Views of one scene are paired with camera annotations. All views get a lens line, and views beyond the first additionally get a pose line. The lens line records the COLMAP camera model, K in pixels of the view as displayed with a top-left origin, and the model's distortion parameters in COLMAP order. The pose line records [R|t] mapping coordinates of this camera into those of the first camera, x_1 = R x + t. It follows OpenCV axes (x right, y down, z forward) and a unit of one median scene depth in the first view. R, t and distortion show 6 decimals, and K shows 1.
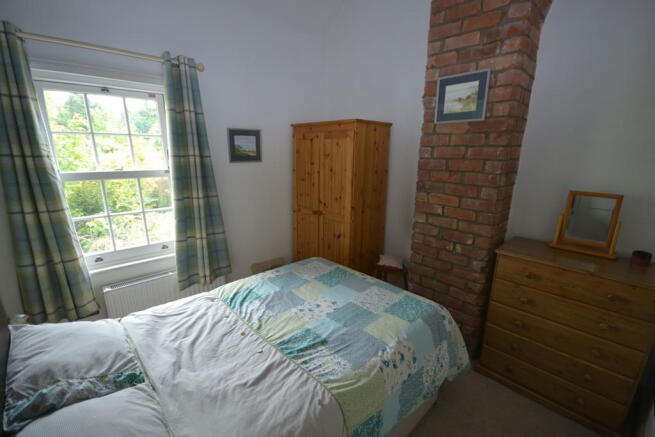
lens RADIAL K [[292.8, 0, 325.5], [0, 292.8, 227.0], [0, 0, 1]] dist [0.011065, -0.013108]
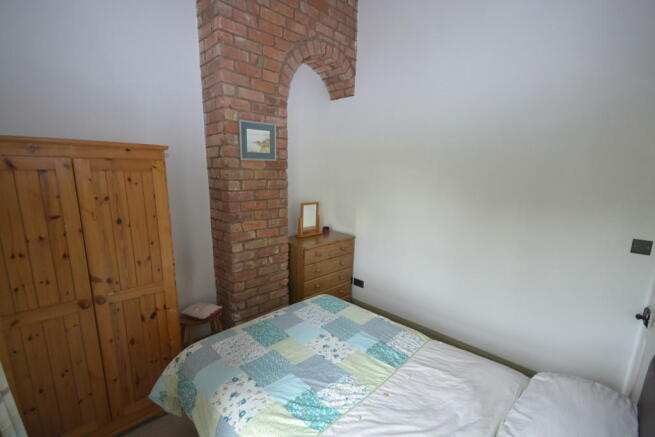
lens RADIAL K [[292.8, 0, 325.5], [0, 292.8, 227.0], [0, 0, 1]] dist [0.011065, -0.013108]
pose [[-0.021189, -0.199525, 0.979664, -0.796764], [0.241745, 0.949784, 0.198669, -0.270039], [-0.970108, 0.241039, 0.028109, 0.765293]]
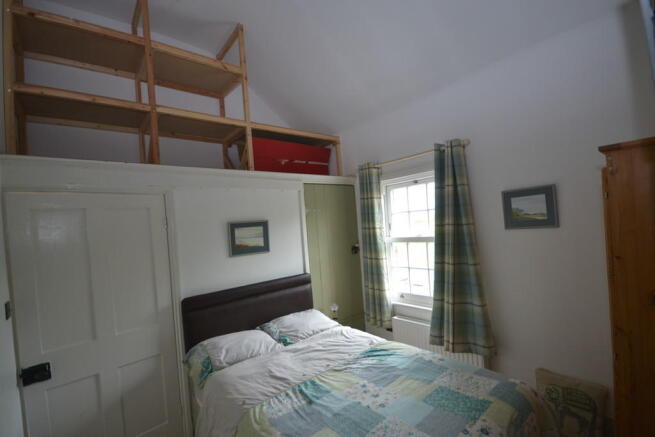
lens RADIAL K [[292.8, 0, 325.5], [0, 292.8, 227.0], [0, 0, 1]] dist [0.011065, -0.013108]
pose [[-0.064322, -0.003265, -0.997924, 0.755333], [-0.181383, 0.983376, 0.008473, -0.183101], [0.981307, 0.181551, -0.063845, 0.713123]]
